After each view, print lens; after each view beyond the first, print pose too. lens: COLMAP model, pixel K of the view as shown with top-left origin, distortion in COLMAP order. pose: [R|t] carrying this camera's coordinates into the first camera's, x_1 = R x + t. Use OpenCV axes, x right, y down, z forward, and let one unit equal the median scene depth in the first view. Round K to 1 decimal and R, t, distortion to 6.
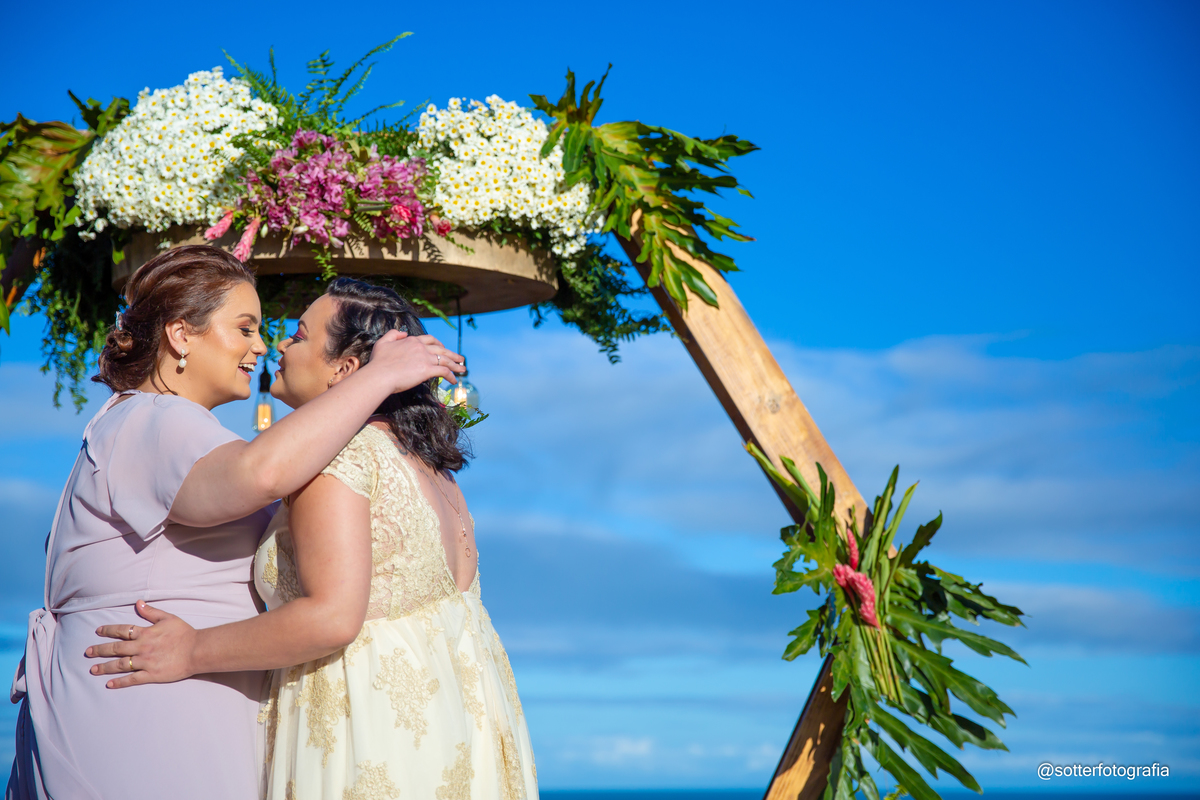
lens RADIAL K [[2039.2, 0, 619.7], [0, 2039.2, 367.1], [0, 0, 1]] dist [0.163157, -0.001593]
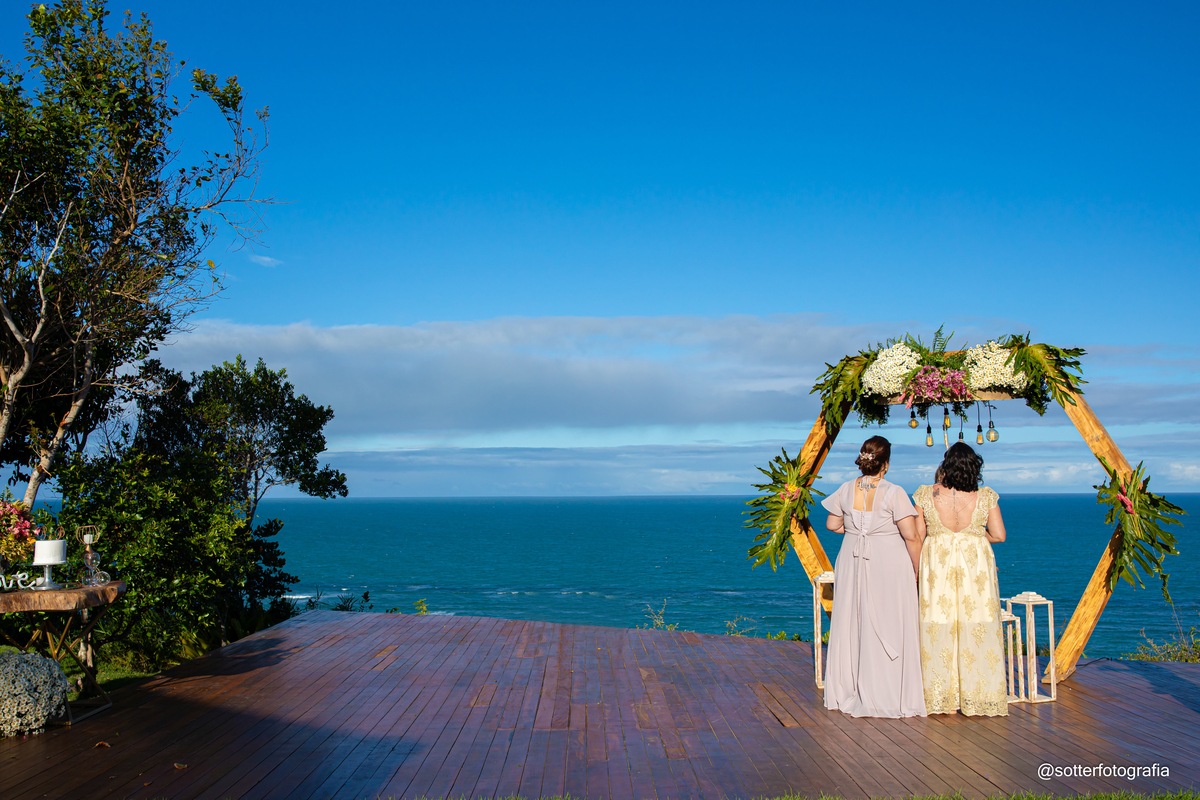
lens RADIAL K [[1140.3, 0, 600.0], [0, 1140.3, 400.0], [0, 0, 1]] dist [-0.000266, -0.028533]
pose [[0.854952, -0.042219, -0.516986, 0.329319], [0.092145, 0.993191, 0.071275, -0.230413], [0.510456, -0.108575, 0.853022, -0.801340]]
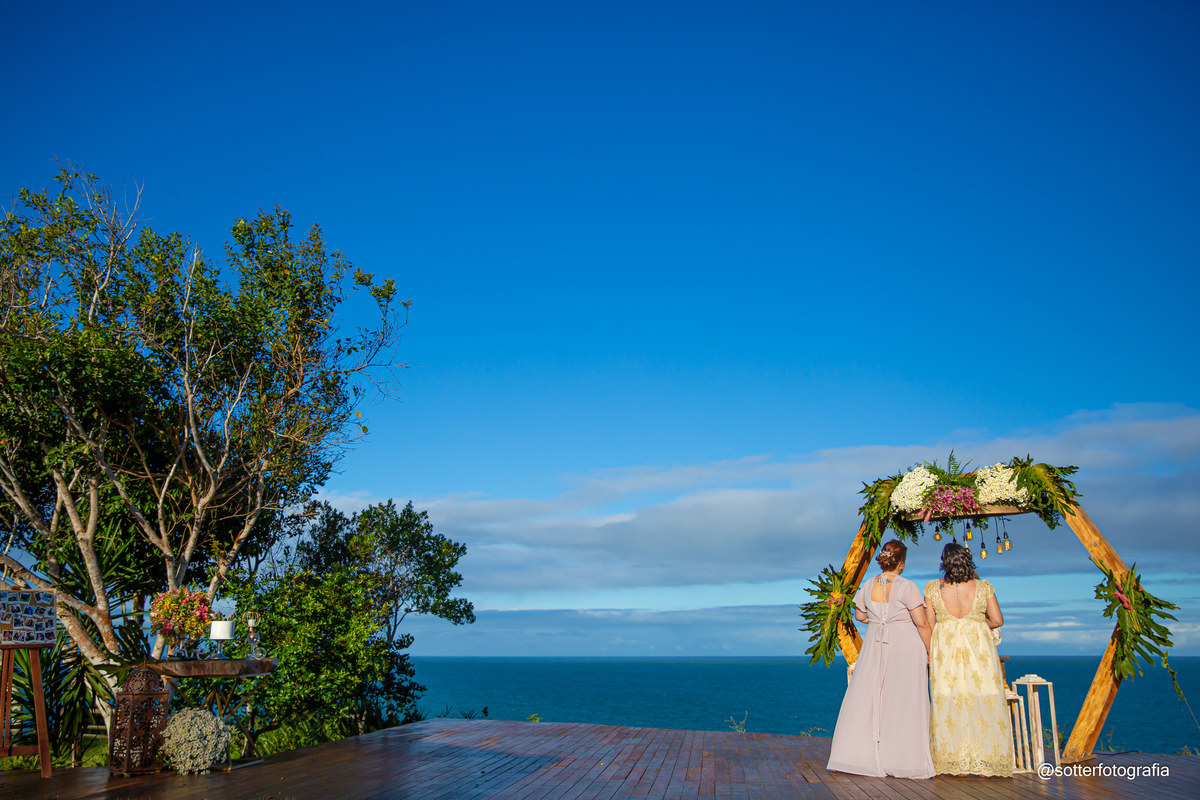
lens RADIAL K [[1050.2, 0, 606.3], [0, 1050.2, 389.5], [0, 0, 1]] dist [-0.009746, 0.010846]
pose [[0.790215, -0.146028, -0.595177, 0.532271], [0.107479, 0.989166, -0.099995, -0.156321], [0.603331, 0.015049, 0.797349, -0.928012]]
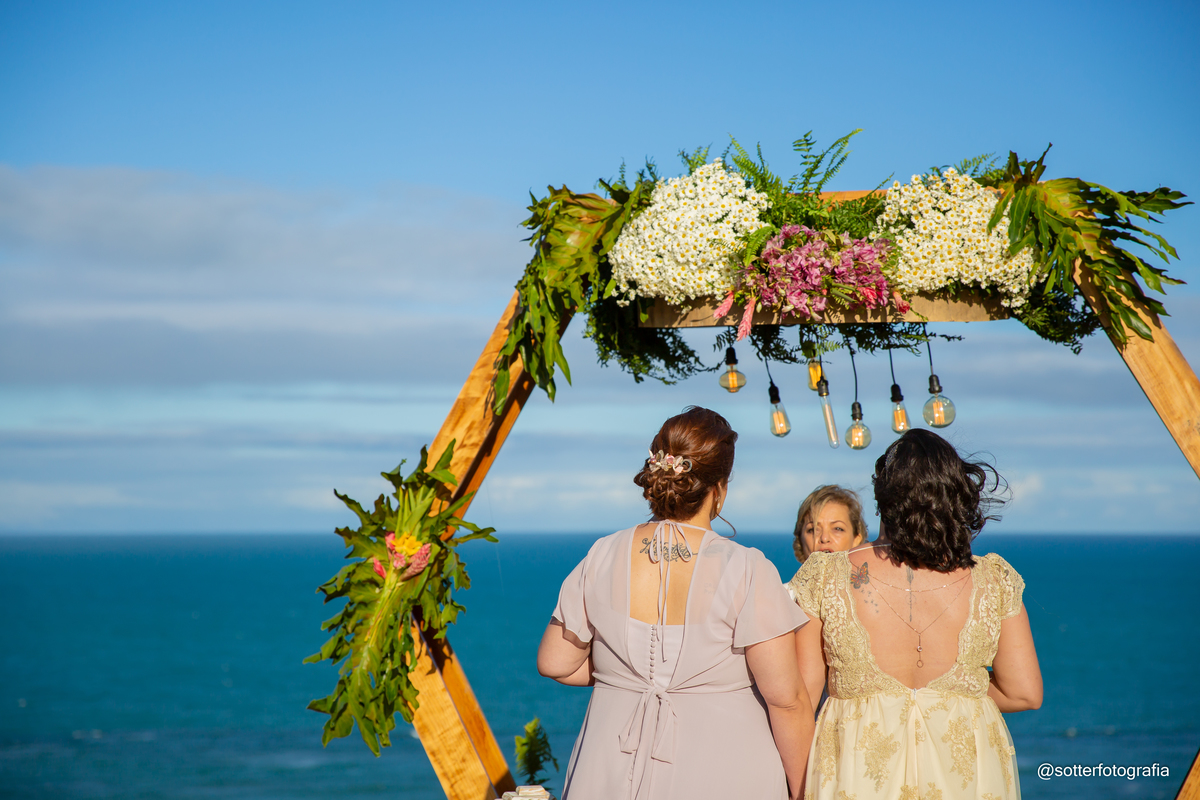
lens RADIAL K [[2472.4, 0, 552.3], [0, 2472.4, 401.6], [0, 0, 1]] dist [0.109111, -0.083975]
pose [[0.965716, -0.006713, -0.259514, 0.089426], [0.038725, 0.992206, 0.118439, -0.184052], [0.256696, -0.124429, 0.958449, -0.450427]]
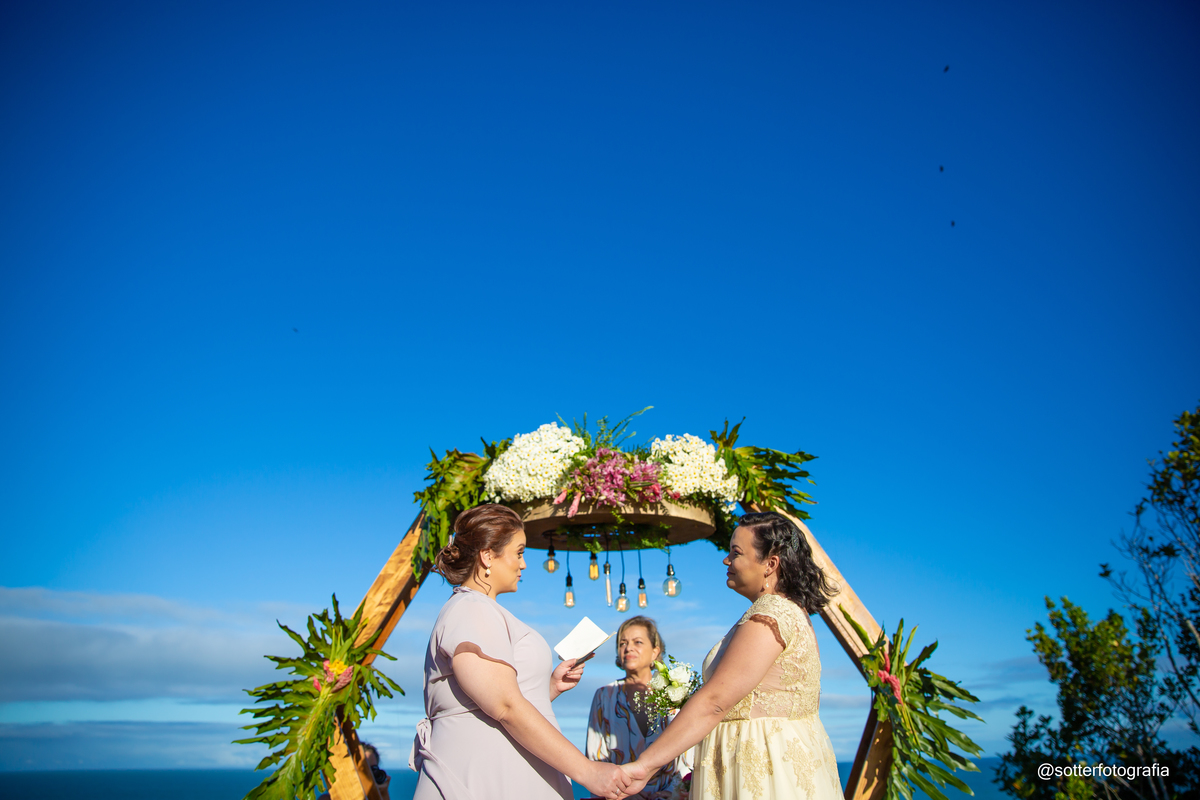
lens RADIAL K [[837.3, 0, 612.5], [0, 837.3, 376.5], [0, 0, 1]] dist [-0.107824, 0.078204]
pose [[0.999614, -0.020239, -0.019032, -0.122219], [0.014785, 0.967530, -0.252324, 0.020777], [0.023521, 0.251946, 0.967456, 0.191256]]
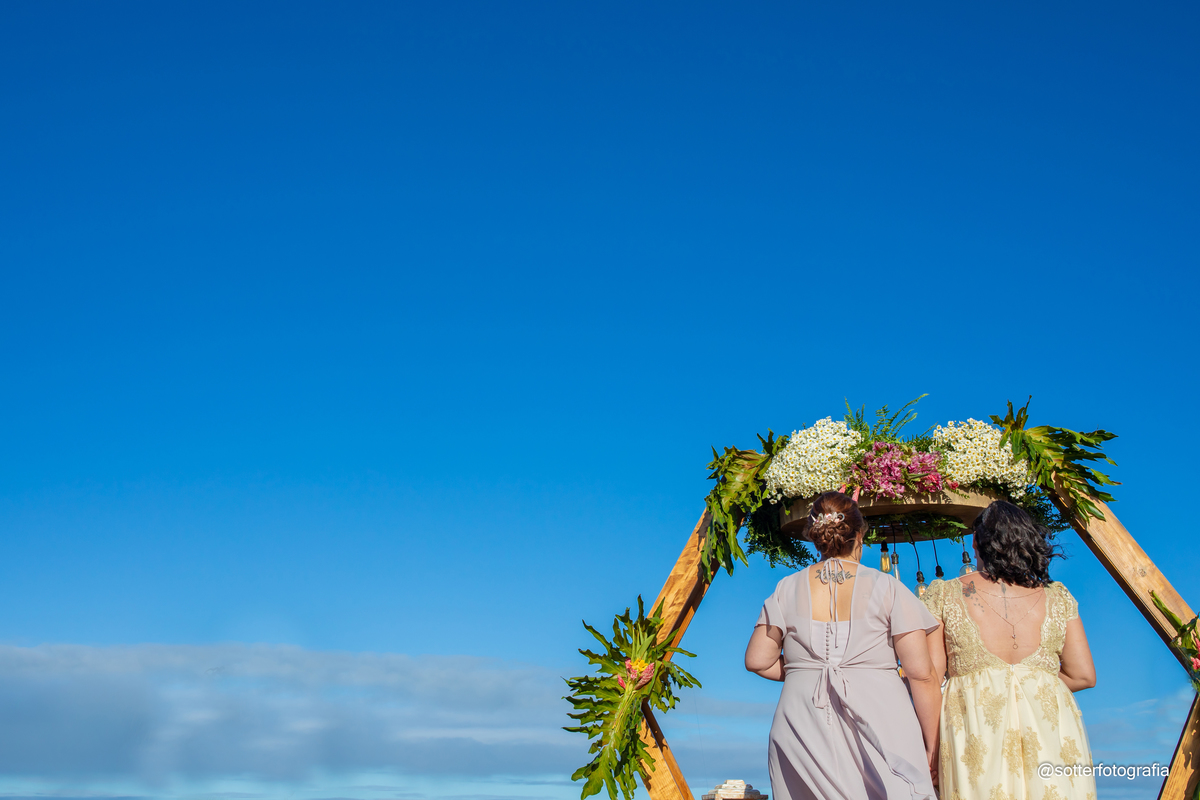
lens RADIAL K [[1236.9, 0, 625.0], [0, 1236.9, 380.2], [0, 0, 1]] dist [0.016441, -0.163703]
pose [[0.955414, -0.092765, -0.280319, -0.043649], [0.036641, 0.979277, -0.199183, 0.055604], [0.292987, 0.180031, 0.939014, -0.212695]]
